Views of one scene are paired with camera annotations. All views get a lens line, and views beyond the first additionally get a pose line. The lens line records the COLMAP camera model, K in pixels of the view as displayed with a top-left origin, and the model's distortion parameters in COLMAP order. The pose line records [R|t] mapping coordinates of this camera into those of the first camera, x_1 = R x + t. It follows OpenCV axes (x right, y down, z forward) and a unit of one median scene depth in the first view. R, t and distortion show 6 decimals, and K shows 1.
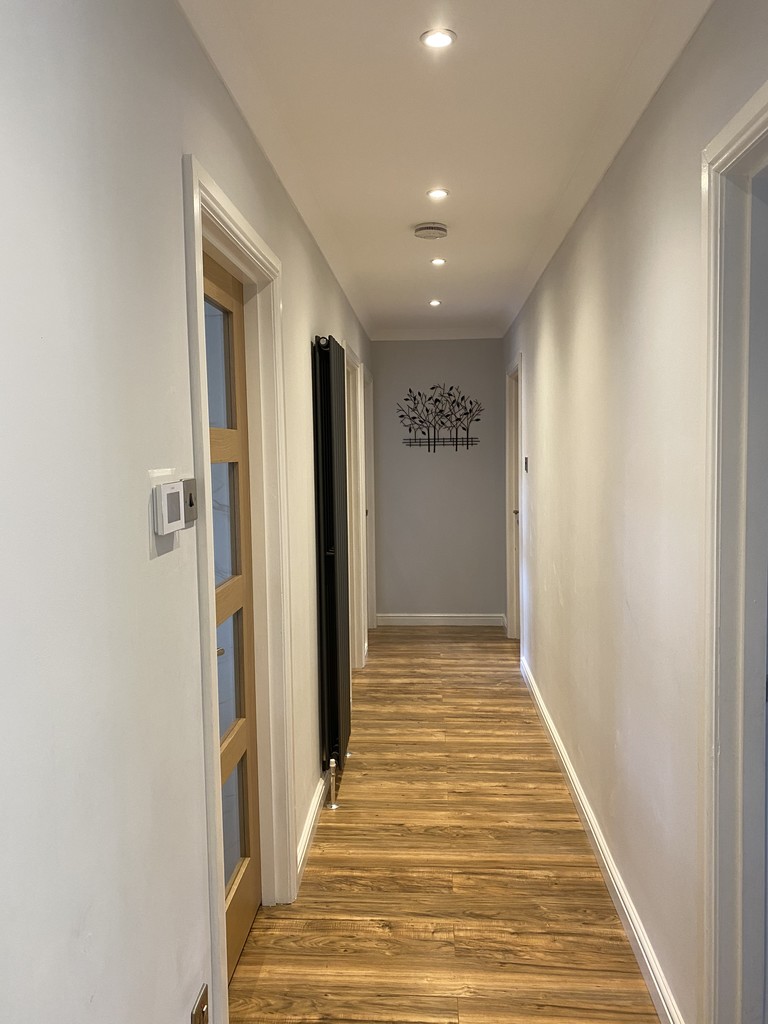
lens RADIAL K [[782.8, 0, 374.2], [0, 782.8, 506.8], [0, 0, 1]] dist [0.052474, -0.059129]
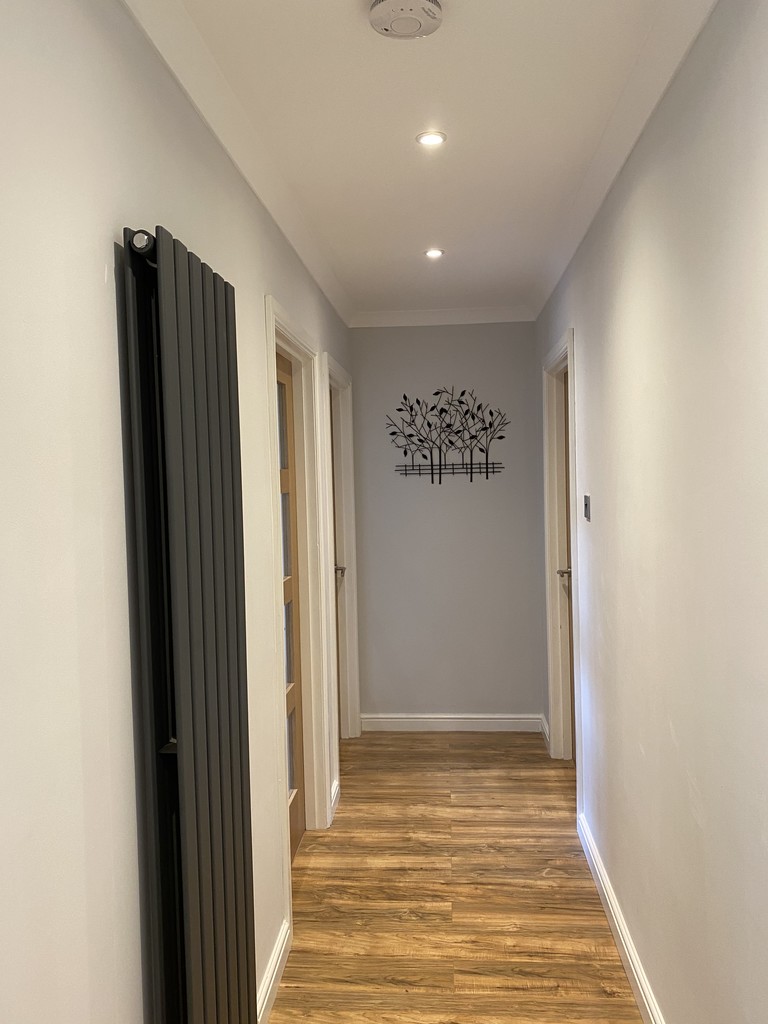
lens RADIAL K [[782.8, 0, 389.2], [0, 782.8, 510.9], [0, 0, 1]] dist [0.052474, -0.059129]
pose [[0.999949, -0.009751, -0.002471, 0.032642], [0.009689, 0.999671, -0.023746, -0.029101], [0.002702, 0.023721, 0.999715, 0.297035]]
